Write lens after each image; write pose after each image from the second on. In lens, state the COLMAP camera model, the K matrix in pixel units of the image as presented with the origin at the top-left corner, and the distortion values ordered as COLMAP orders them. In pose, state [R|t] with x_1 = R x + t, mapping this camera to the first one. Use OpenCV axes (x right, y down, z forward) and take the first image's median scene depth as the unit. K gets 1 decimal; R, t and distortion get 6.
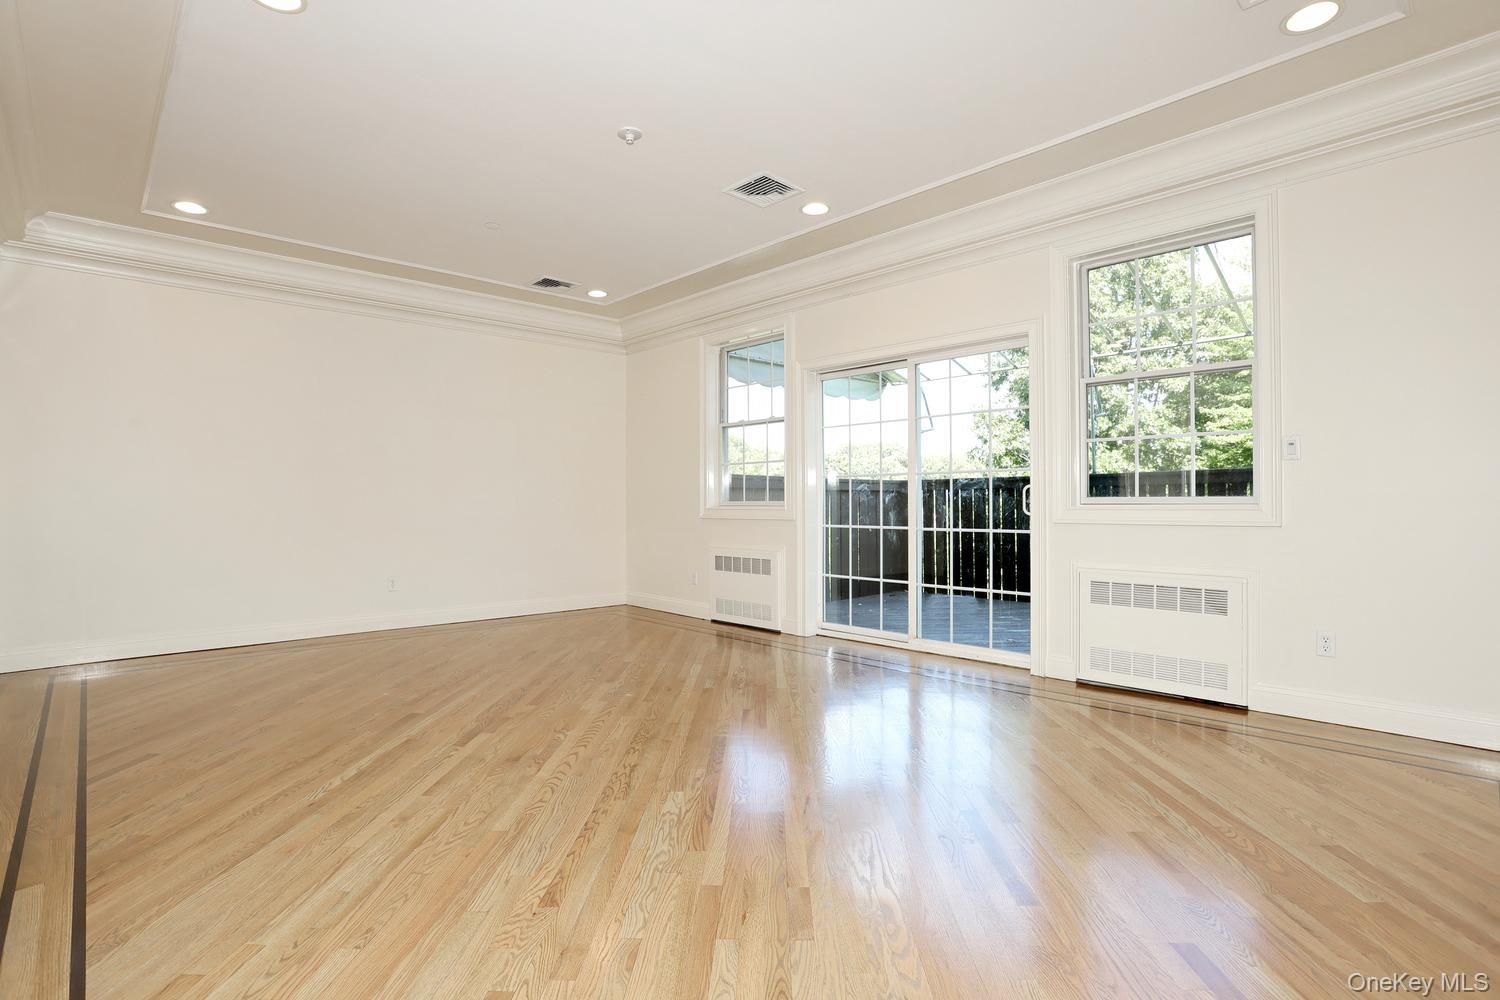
lens RADIAL K [[731.6, 0, 751.2], [0, 731.6, 505.8], [0, 0, 1]] dist [-0.014338, 0.002391]
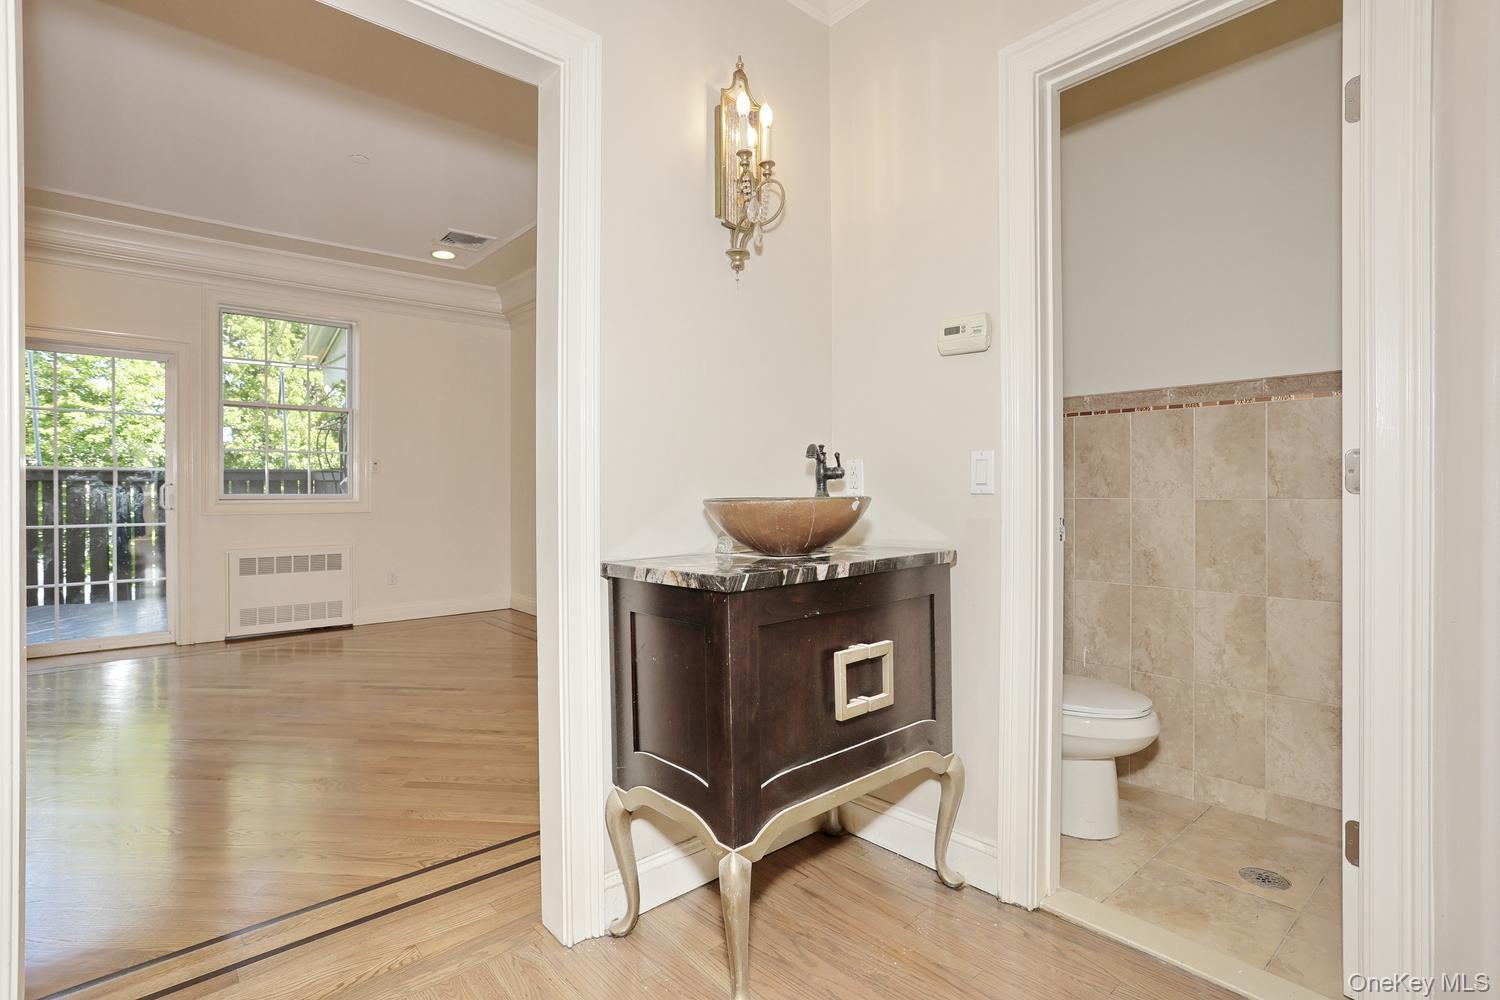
lens RADIAL K [[731.6, 0, 750.5], [0, 731.6, 493.5], [0, 0, 1]] dist [-0.014338, 0.002391]
pose [[0.040921, 0.004617, 0.999152, -0.779901], [0.006002, 0.999970, -0.004867, -0.001188], [-0.999144, 0.006196, 0.040892, 0.038973]]
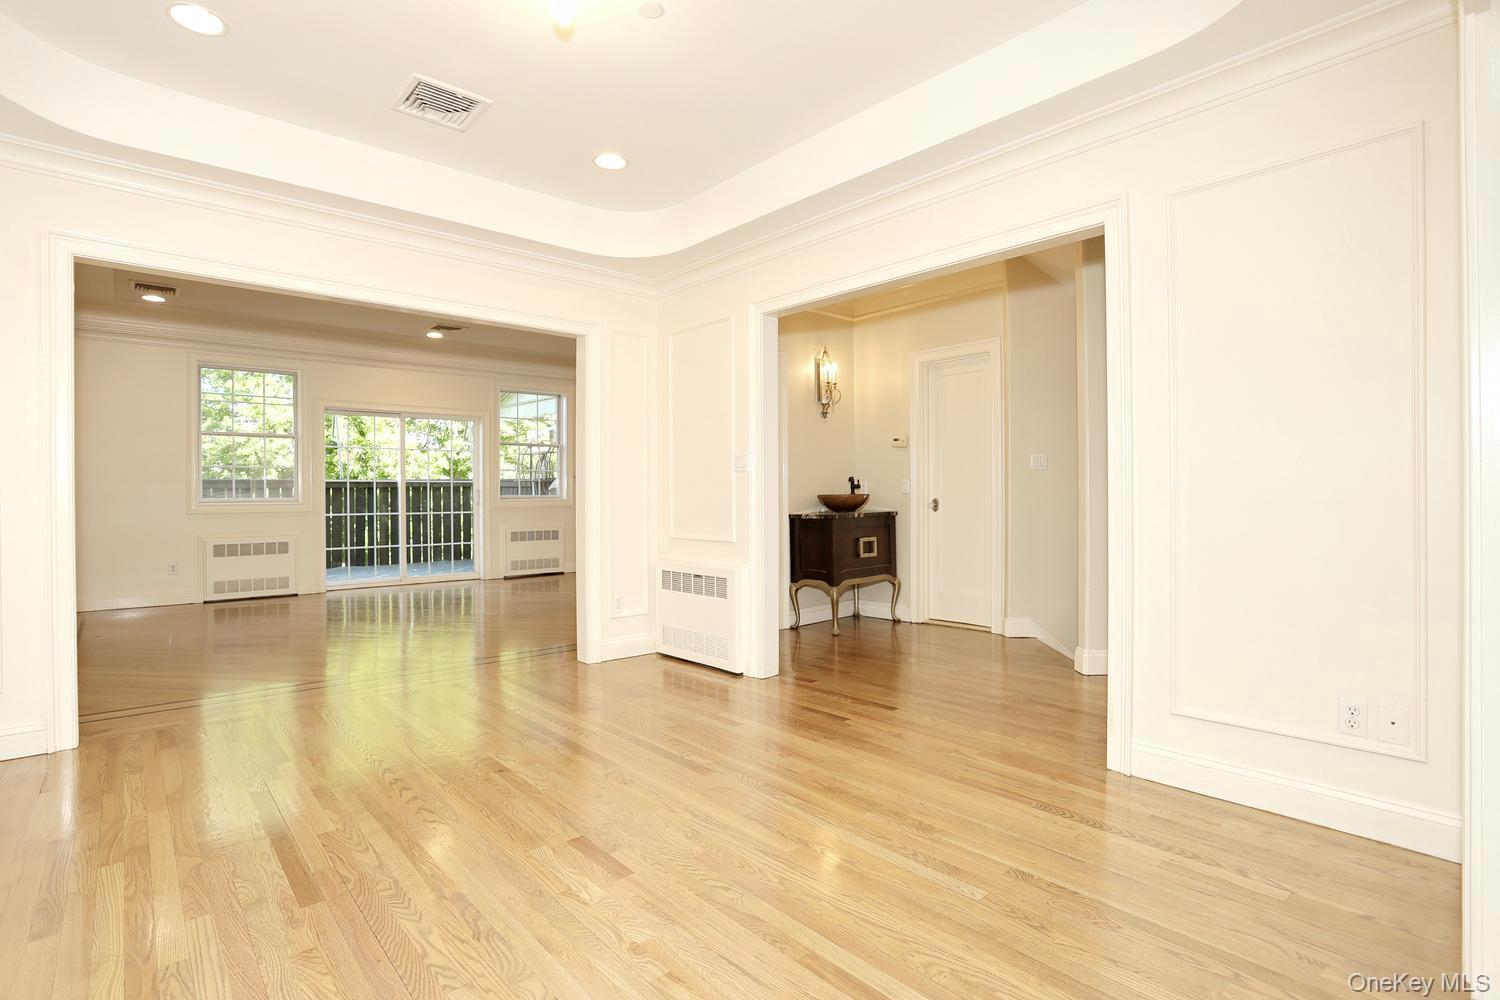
lens RADIAL K [[731.6, 0, 746.2], [0, 731.6, 494.4], [0, 0, 1]] dist [-0.014338, 0.002391]
pose [[0.032978, 0.007686, 0.999427, -1.789997], [0.009262, 0.999925, -0.007995, 0.009368], [-0.999413, 0.009520, 0.032905, 0.181413]]
